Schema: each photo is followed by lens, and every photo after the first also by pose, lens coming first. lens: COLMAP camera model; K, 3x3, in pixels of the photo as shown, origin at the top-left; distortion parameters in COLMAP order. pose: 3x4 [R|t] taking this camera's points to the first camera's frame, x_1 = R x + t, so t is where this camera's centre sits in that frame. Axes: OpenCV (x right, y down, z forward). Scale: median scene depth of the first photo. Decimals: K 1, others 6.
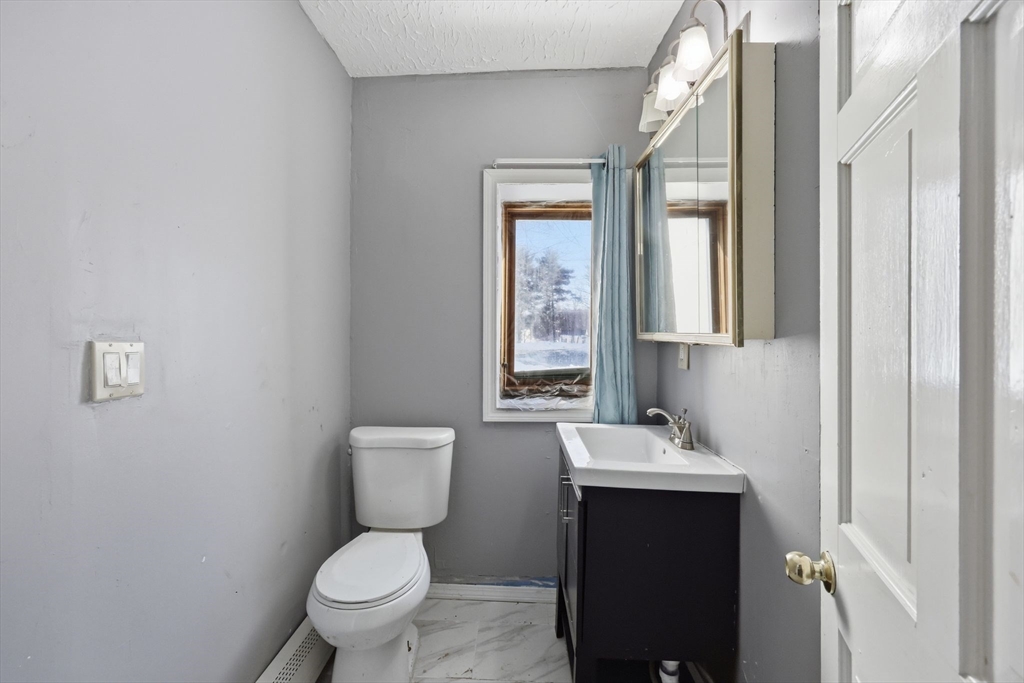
lens RADIAL K [[418.2, 0, 508.9], [0, 418.2, 342.7], [0, 0, 1]] dist [0.000102, 0.000272]
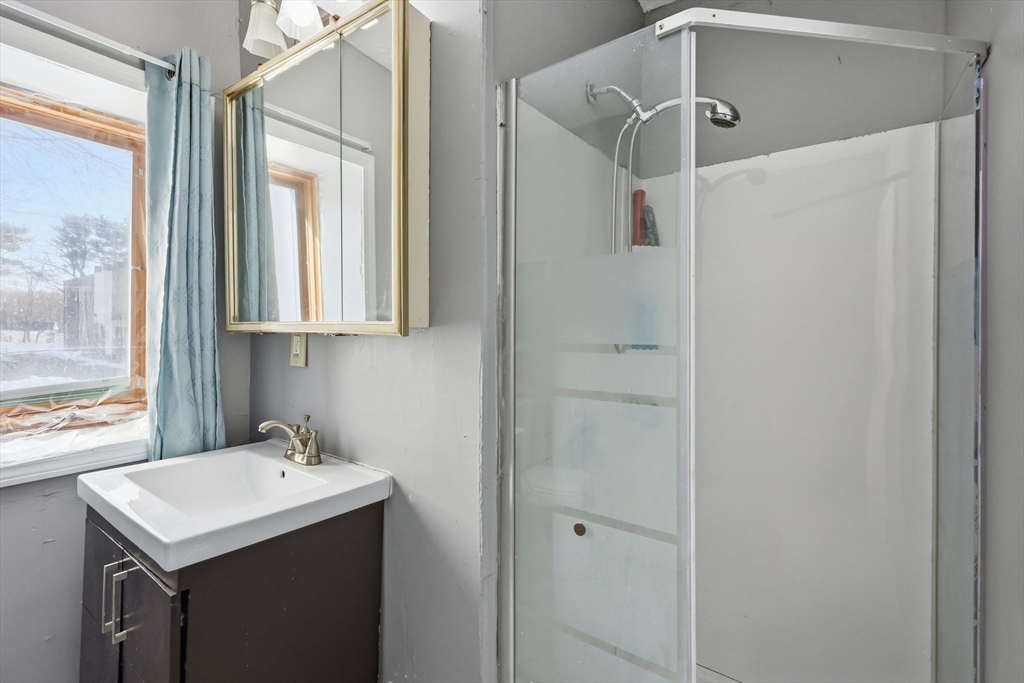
lens RADIAL K [[446.9, 0, 506.6], [0, 446.9, 328.2], [0, 0, 1]] dist [0.001288, 0.000232]
pose [[0.565730, -0.003185, 0.824584, -0.063715], [0.019581, 0.999762, -0.009572, 0.003723], [-0.824358, 0.021562, 0.565658, 0.154659]]
